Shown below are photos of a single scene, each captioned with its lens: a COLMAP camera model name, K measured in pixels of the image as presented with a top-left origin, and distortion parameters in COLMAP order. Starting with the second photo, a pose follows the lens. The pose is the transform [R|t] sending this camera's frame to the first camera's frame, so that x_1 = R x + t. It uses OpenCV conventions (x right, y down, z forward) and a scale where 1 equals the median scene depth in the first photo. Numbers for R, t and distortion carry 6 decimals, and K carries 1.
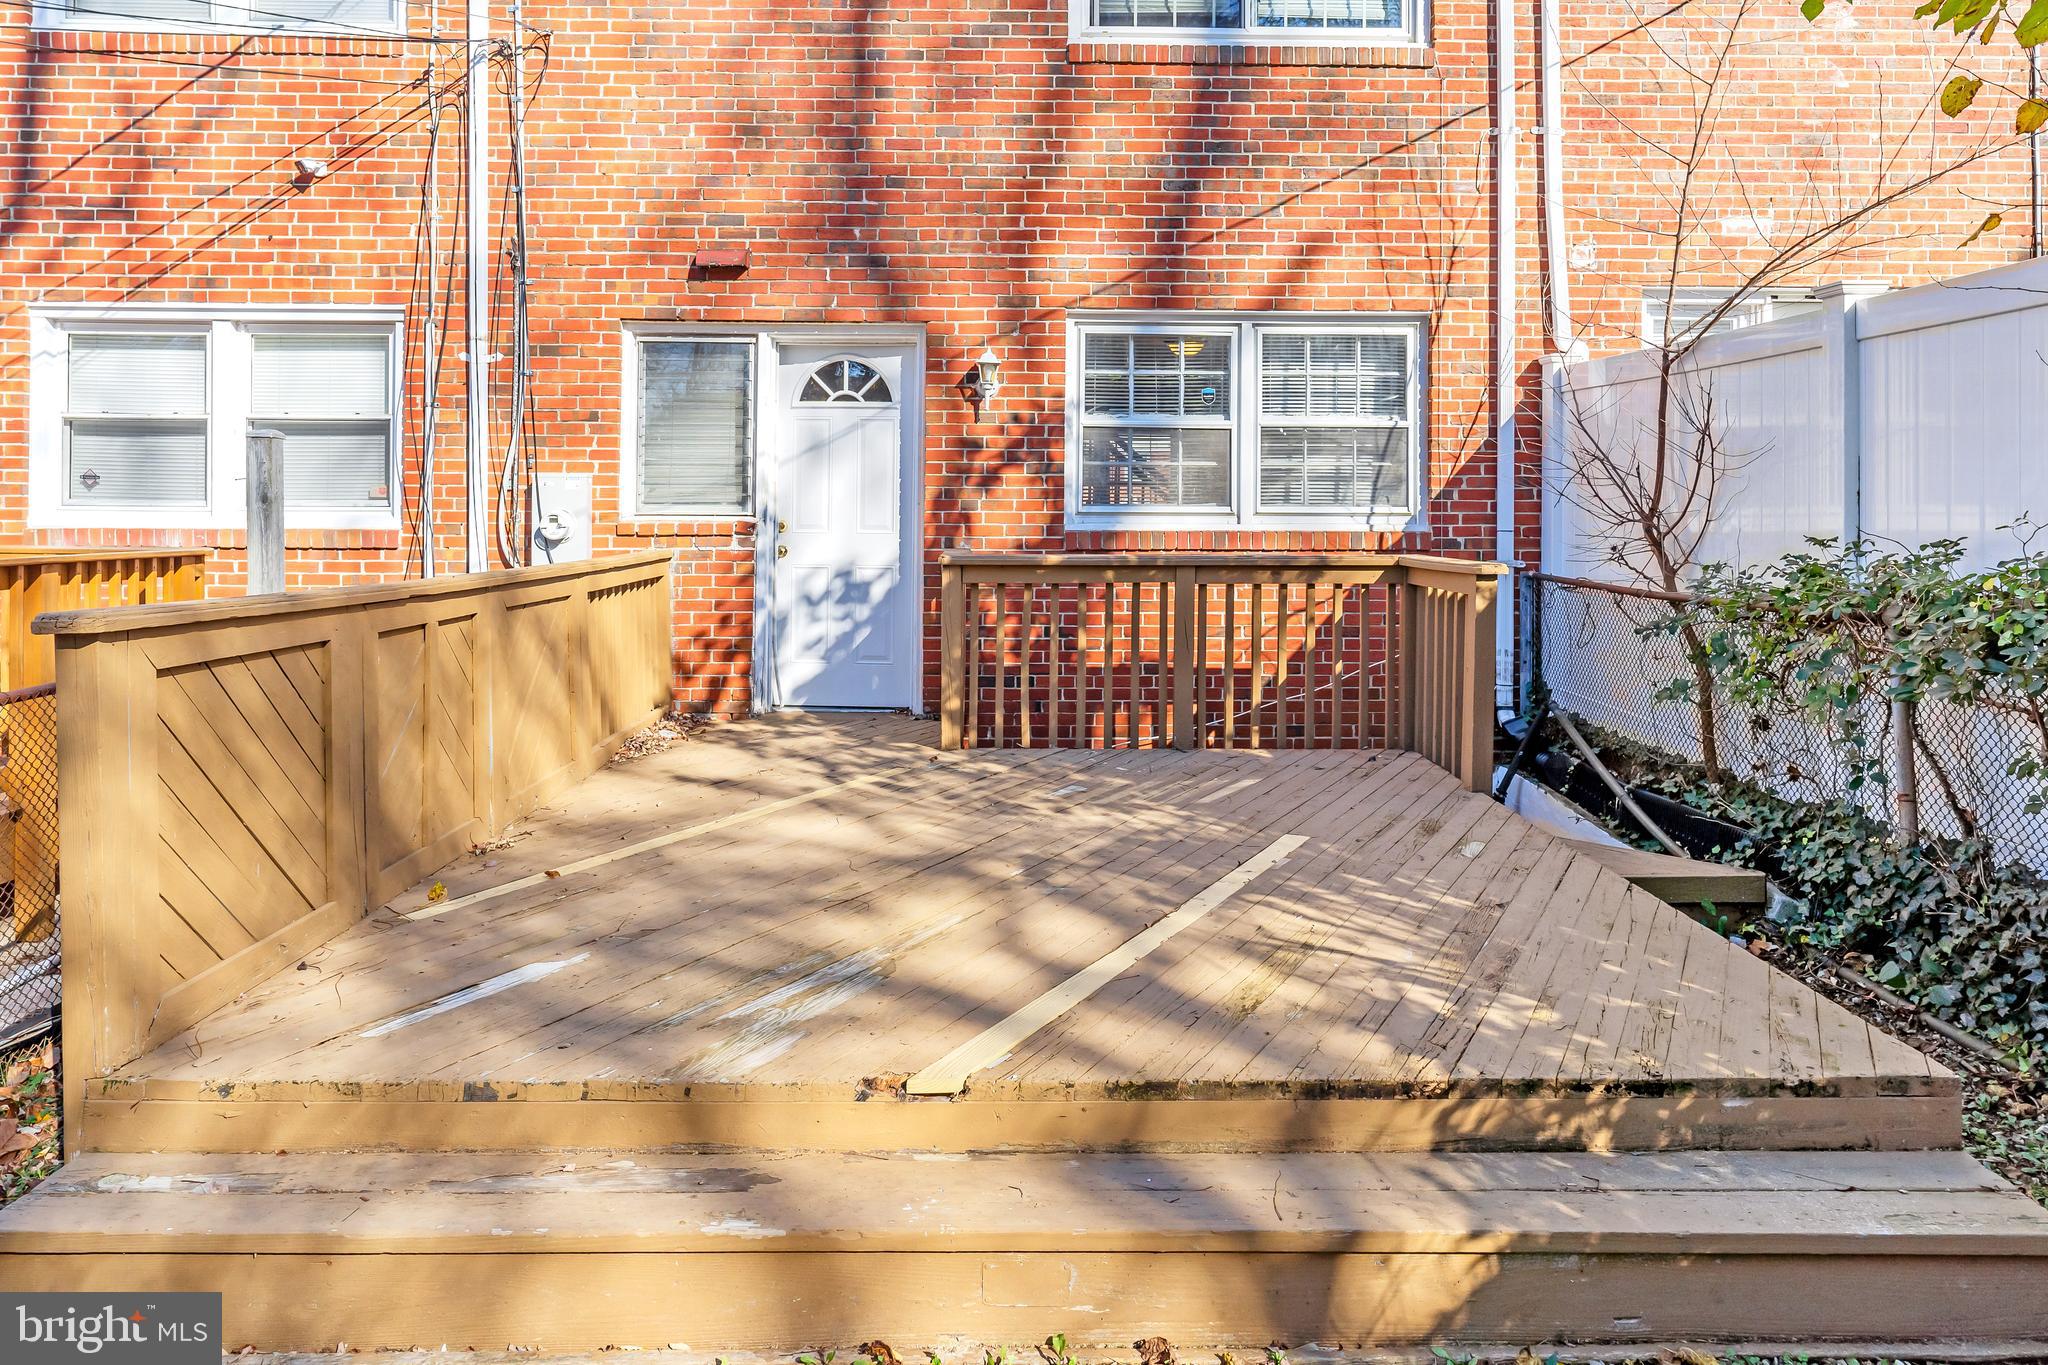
lens RADIAL K [[1308.5, 0, 1054.4], [0, 1308.5, 669.7], [0, 0, 1]] dist [-0.002753, 0.008794]
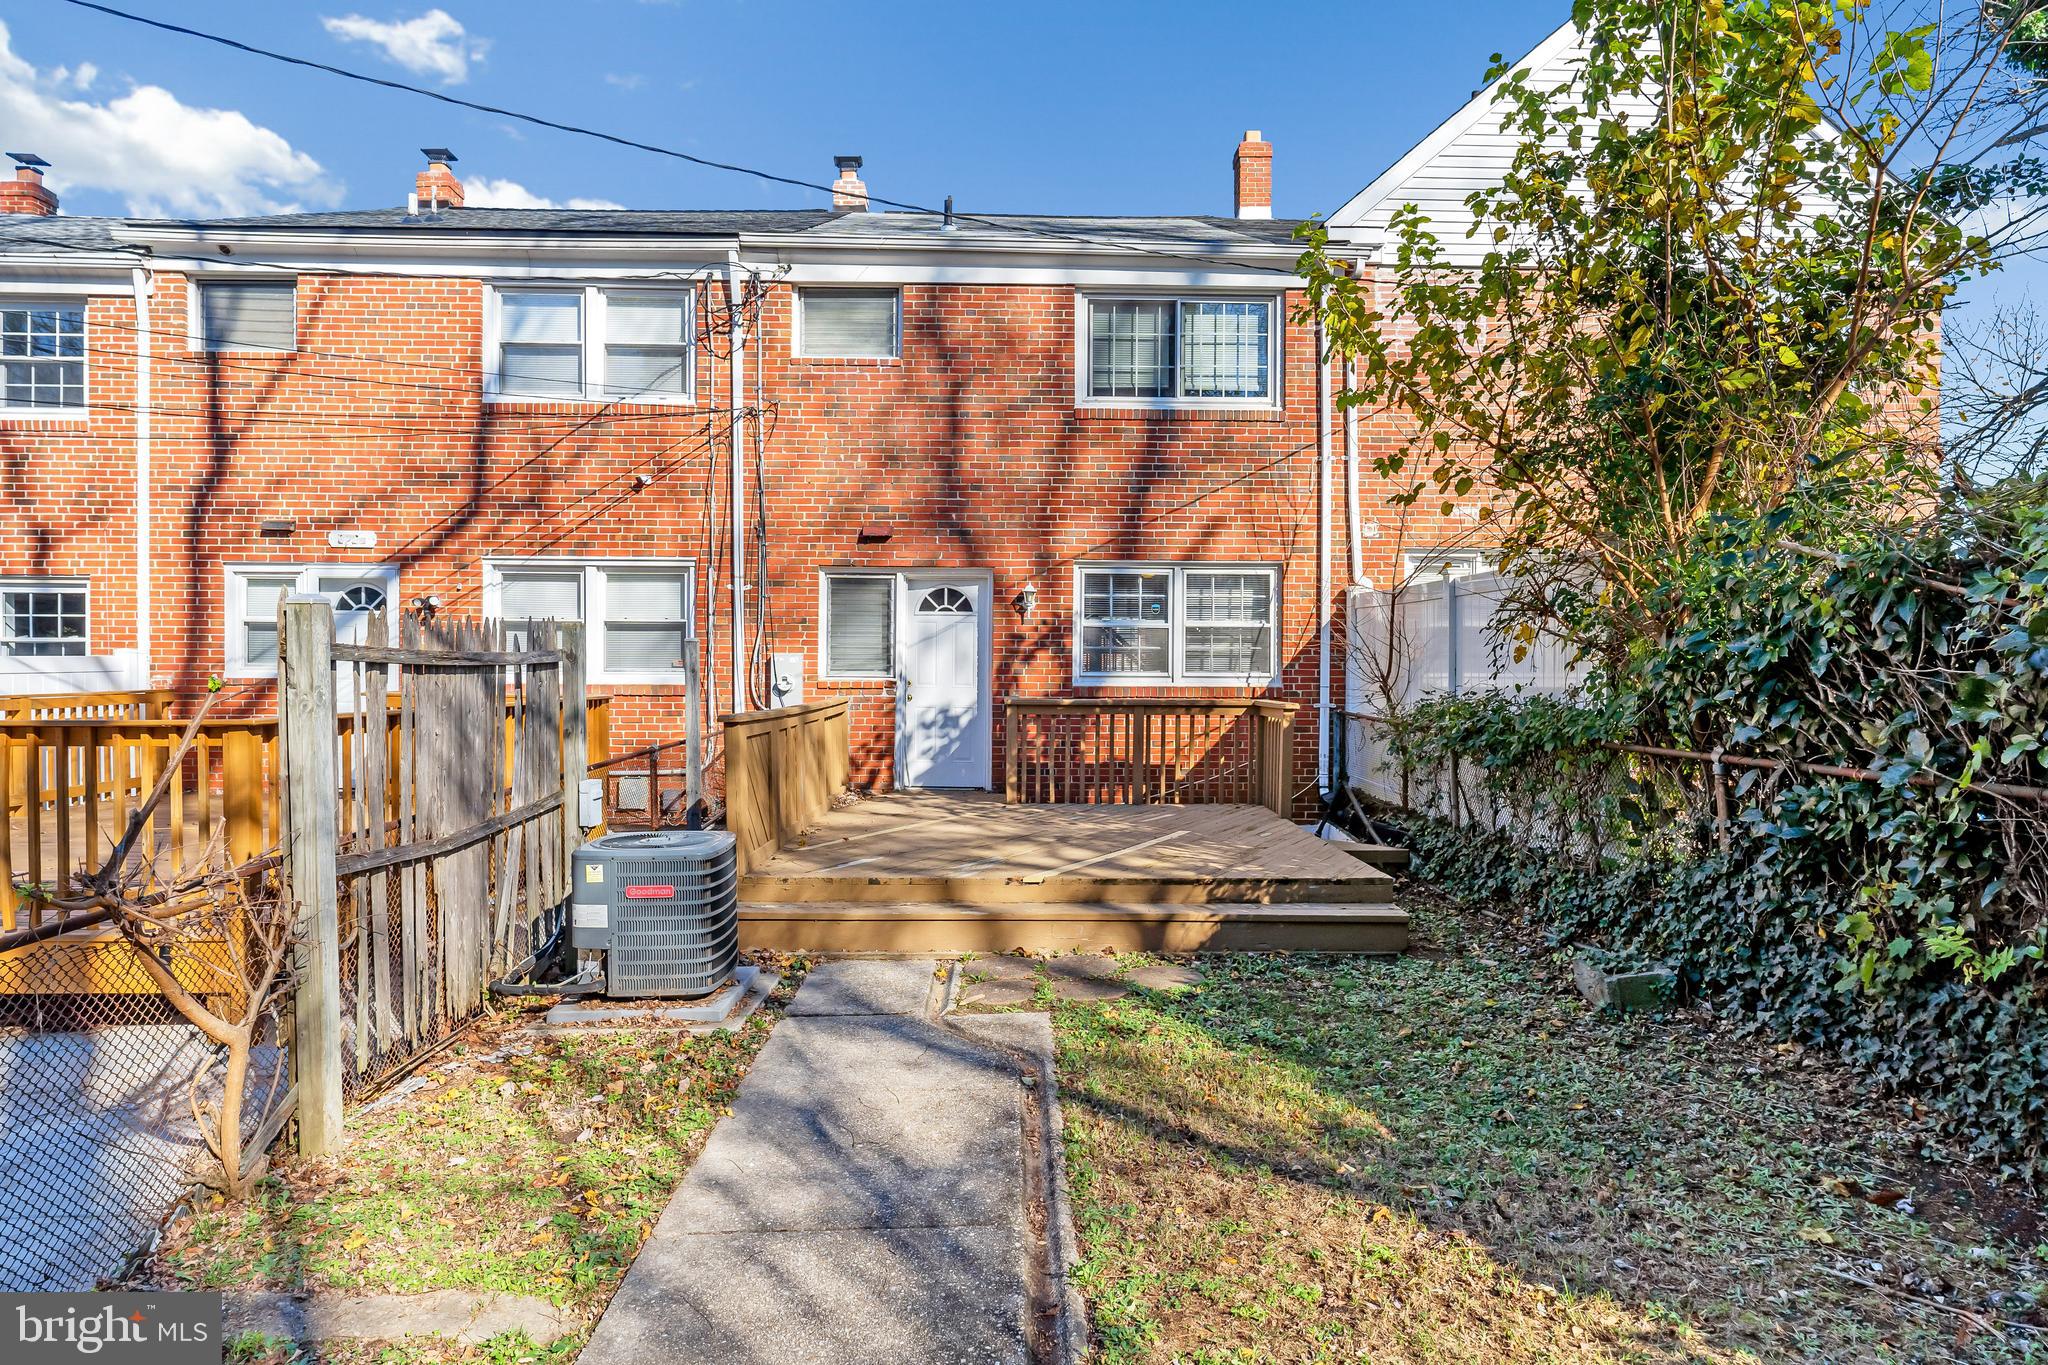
lens RADIAL K [[1239.0, 0, 1021.0], [0, 1239.0, 686.4], [0, 0, 1]] dist [0.048041, 0.000048]
pose [[0.999646, 0.001840, -0.026541, -0.016355], [-0.004603, 0.994519, -0.104456, 0.065872], [0.026203, 0.104541, 0.994175, -0.634572]]
